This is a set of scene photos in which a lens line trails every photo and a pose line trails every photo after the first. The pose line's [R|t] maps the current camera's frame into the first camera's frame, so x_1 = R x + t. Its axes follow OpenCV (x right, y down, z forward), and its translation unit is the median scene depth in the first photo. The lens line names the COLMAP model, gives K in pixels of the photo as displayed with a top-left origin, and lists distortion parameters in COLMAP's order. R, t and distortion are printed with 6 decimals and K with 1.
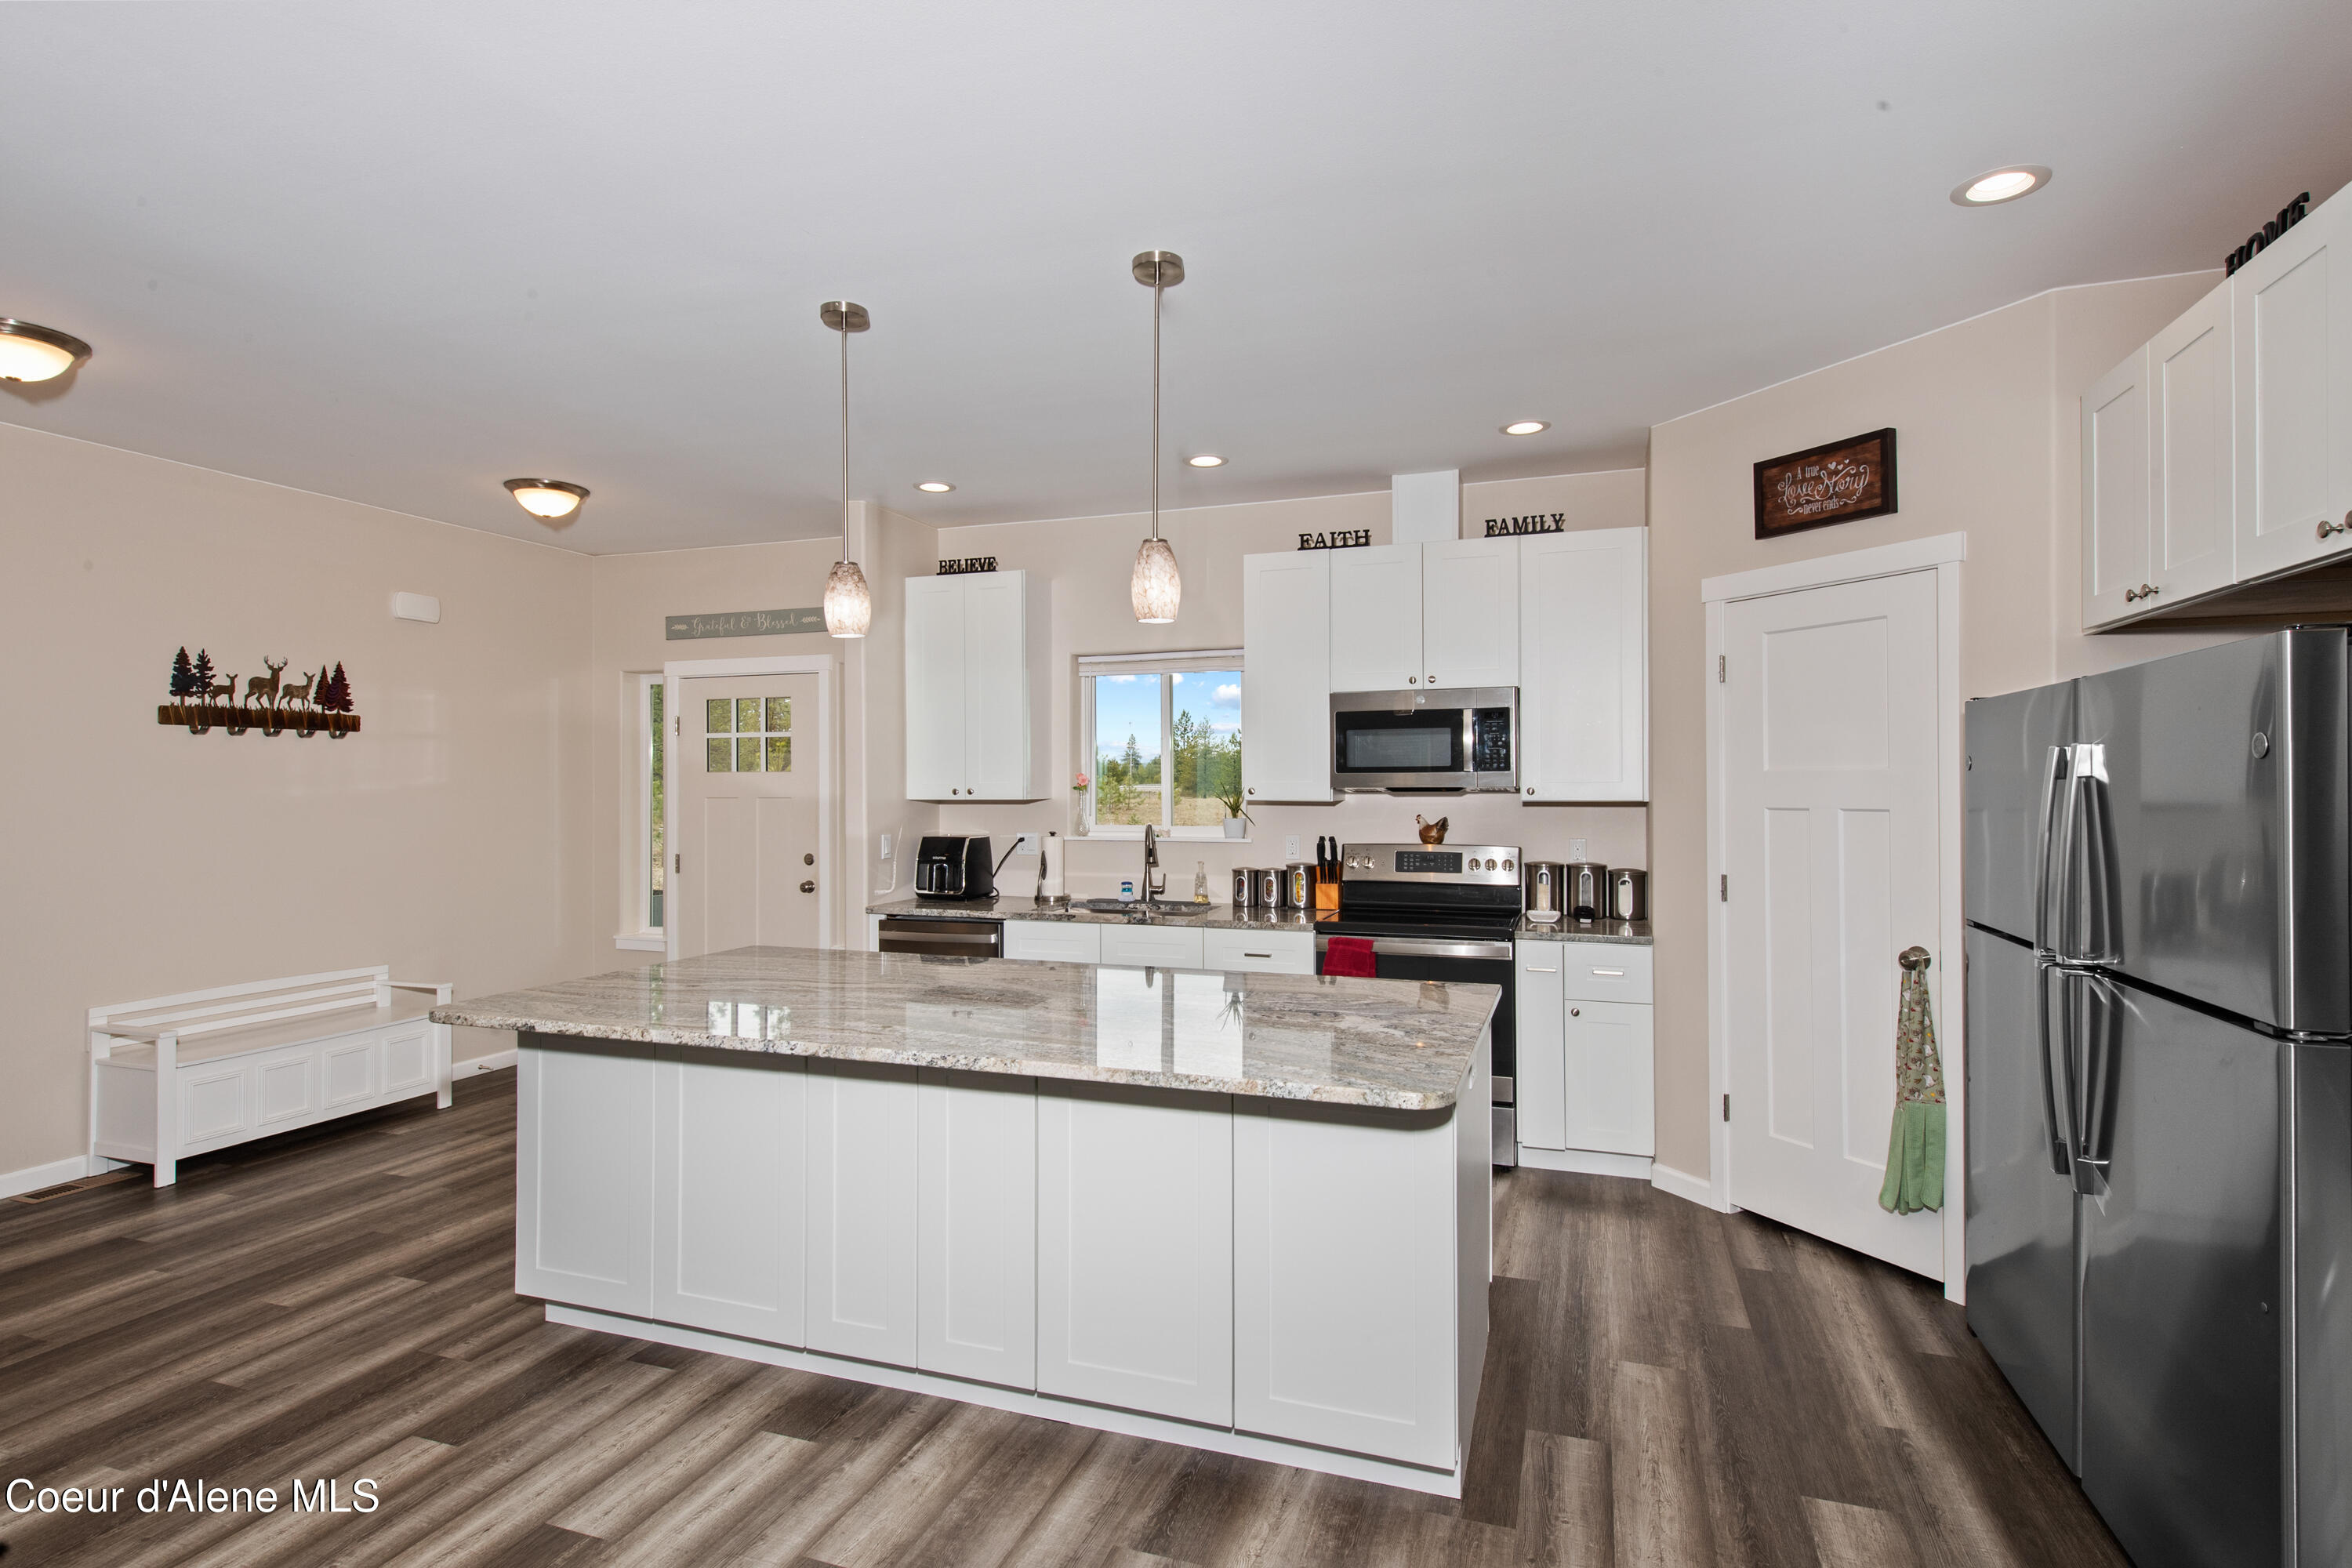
lens RADIAL K [[1190.2, 0, 1161.1], [0, 1190.2, 776.3], [0, 0, 1]] dist [0.014726, -0.000215]
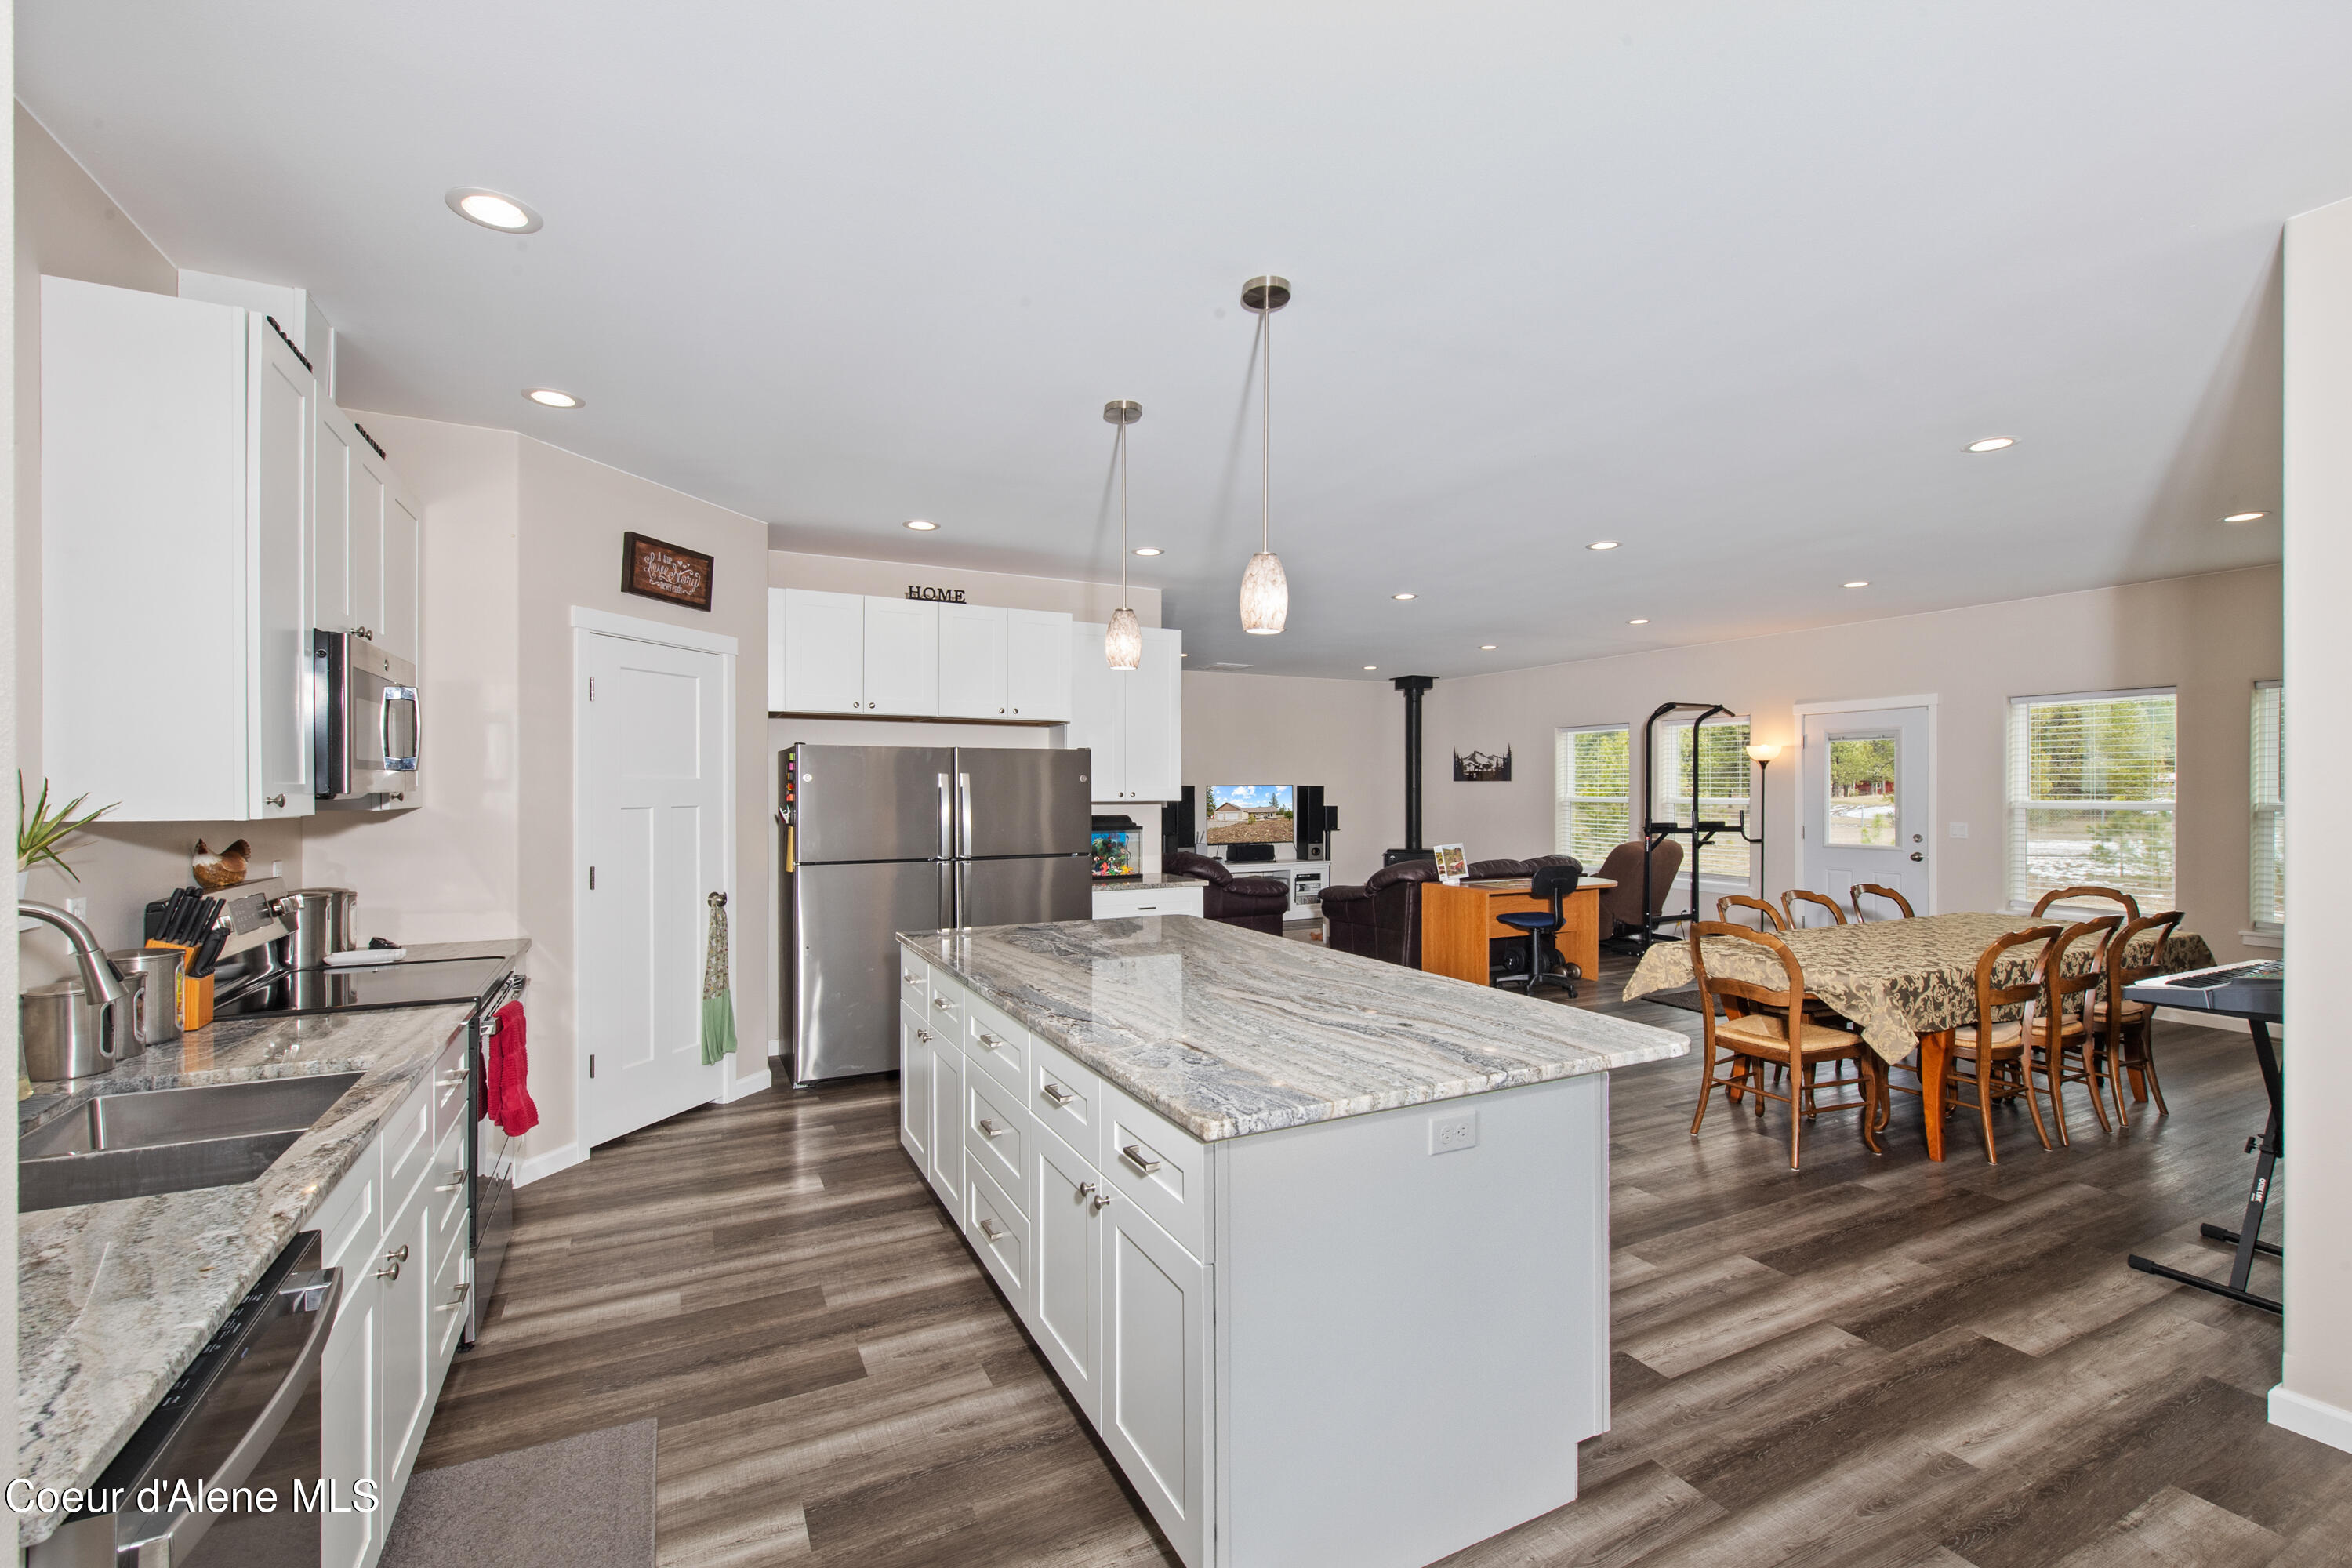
lens RADIAL K [[1000.9, 0, 1182.0], [0, 1000.9, 793.1], [0, 0, 1]] dist [0.013069, -0.001165]
pose [[-0.726422, -0.001256, 0.687247, -0.491740], [-0.003808, 0.999990, -0.002198, 0.008741], [-0.687238, -0.004214, -0.726420, 1.044621]]
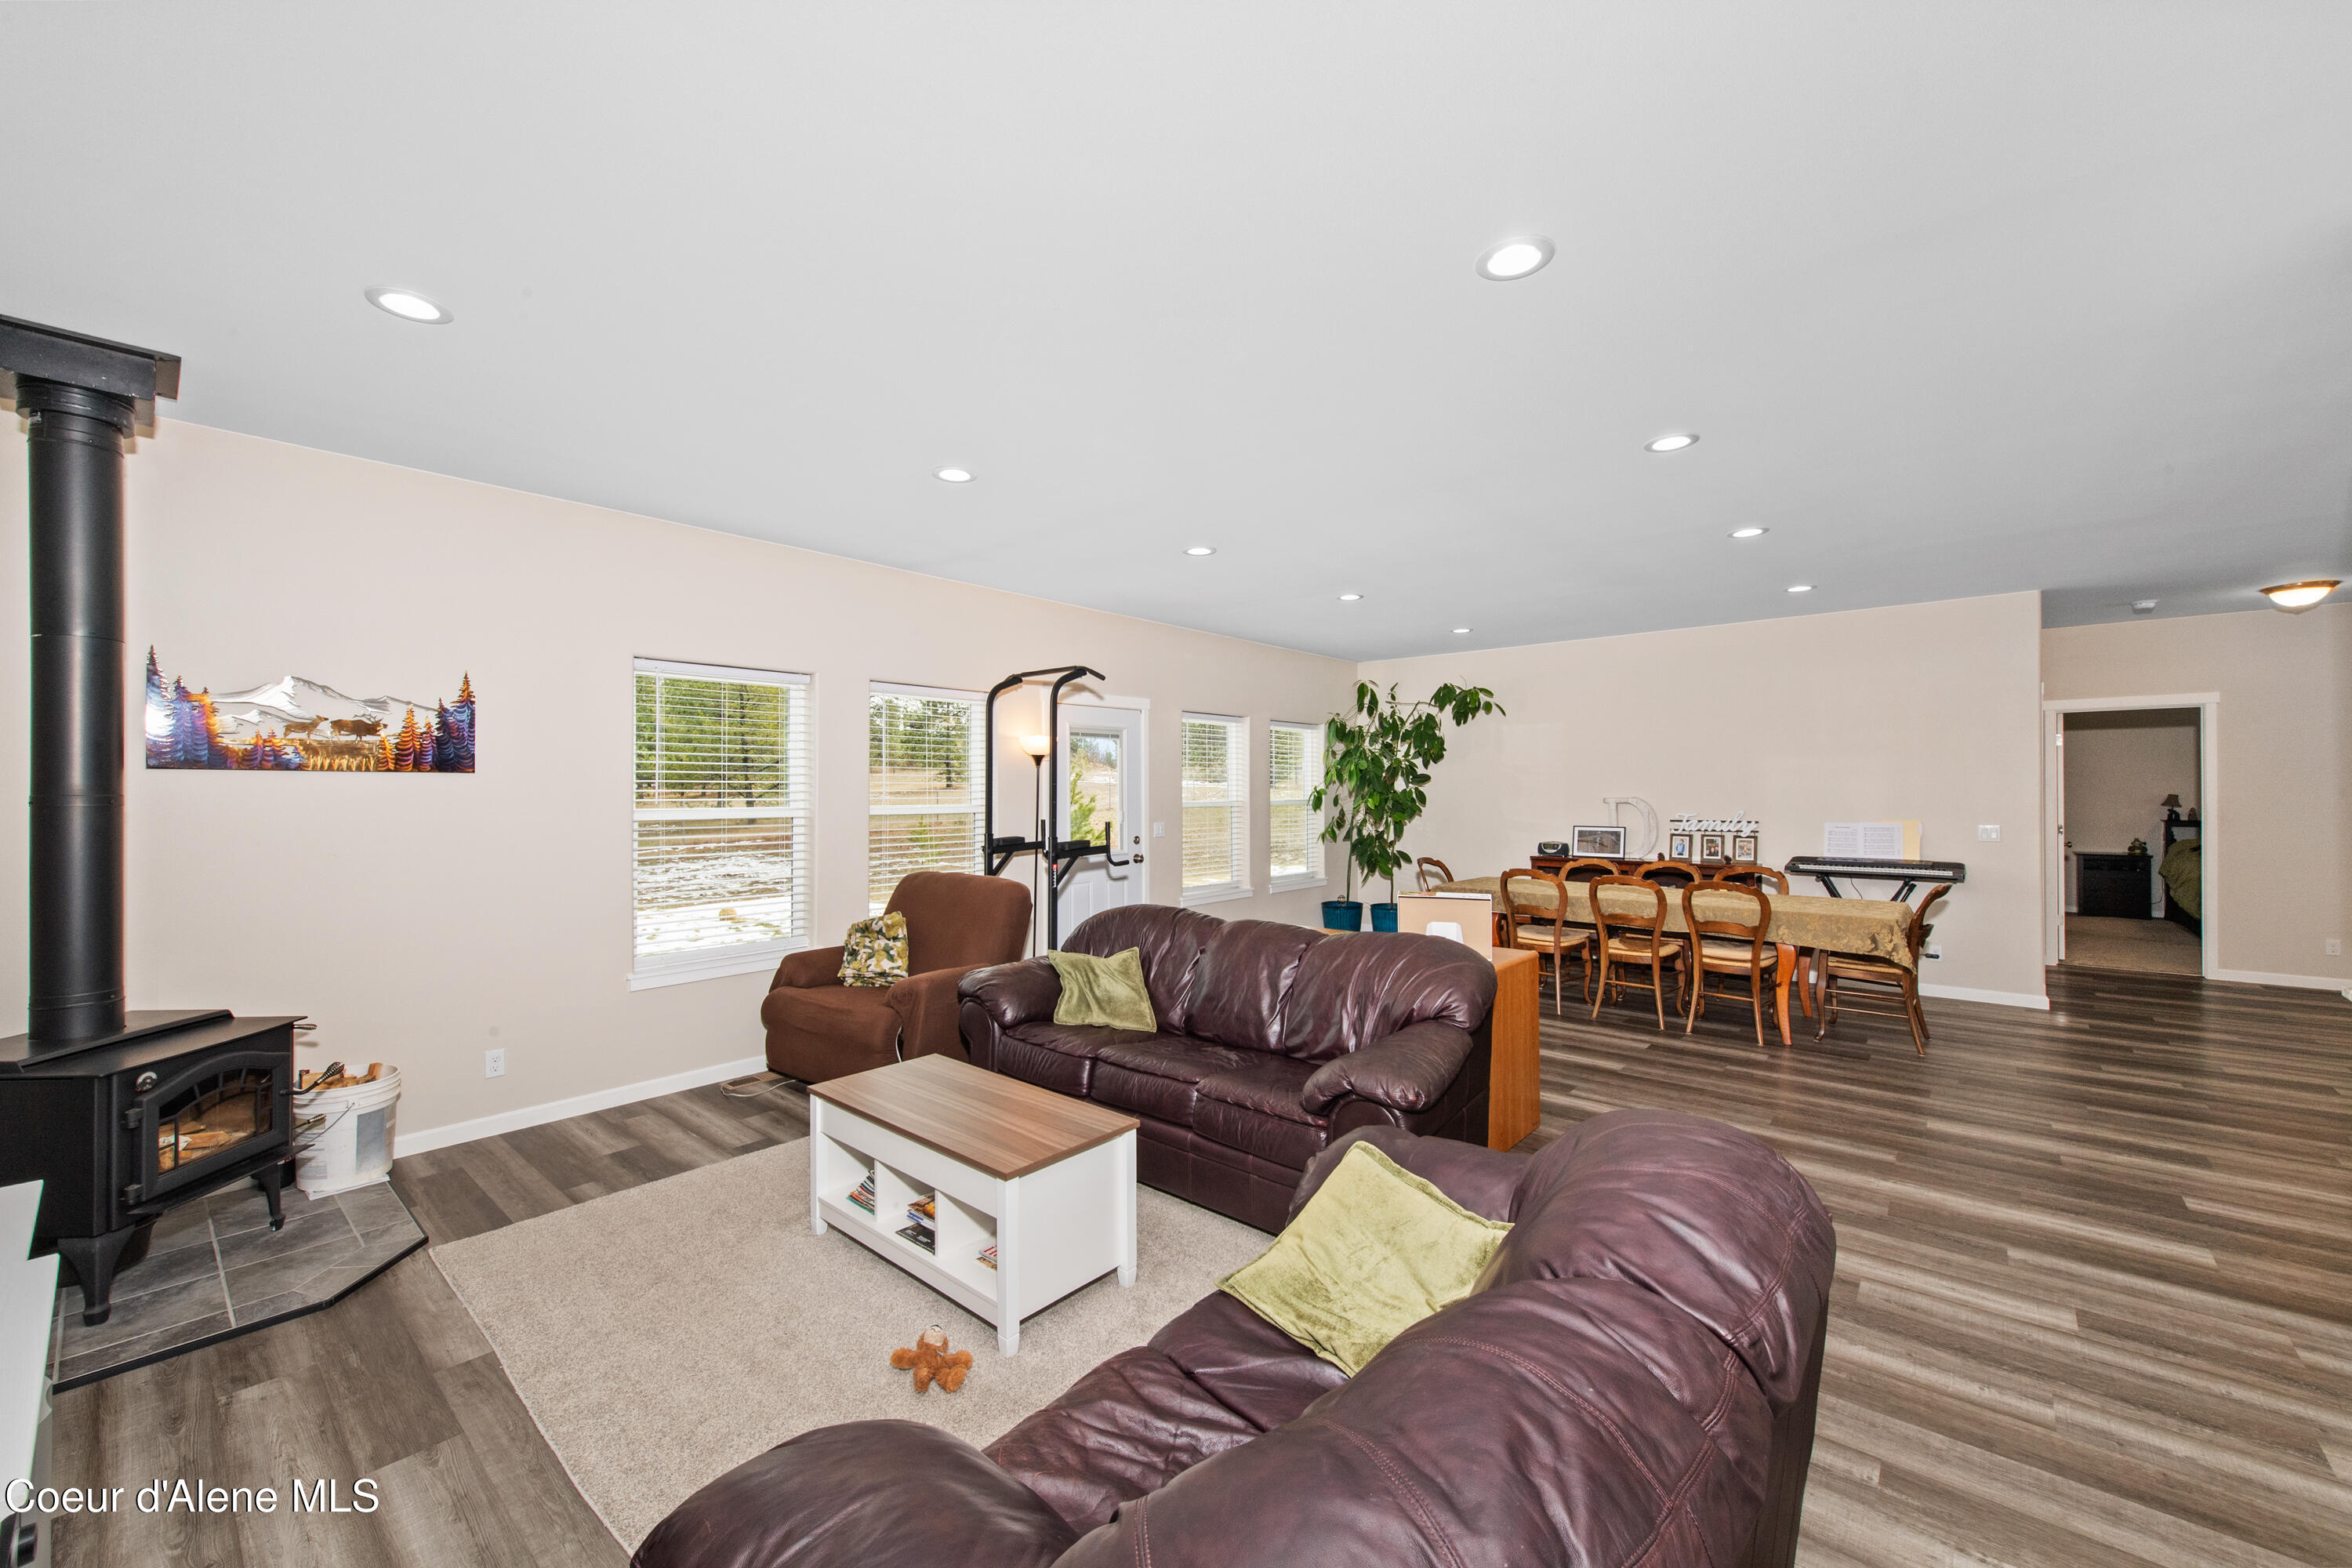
lens RADIAL K [[918.6, 0, 1177.3], [0, 918.6, 783.2], [0, 0, 1]] dist [0.011672, -0.001500]
pose [[-0.365678, -0.005687, -0.930724, 1.002806], [0.014929, 0.999817, -0.011975, 0.000738], [0.930622, -0.018274, -0.365526, -0.235218]]
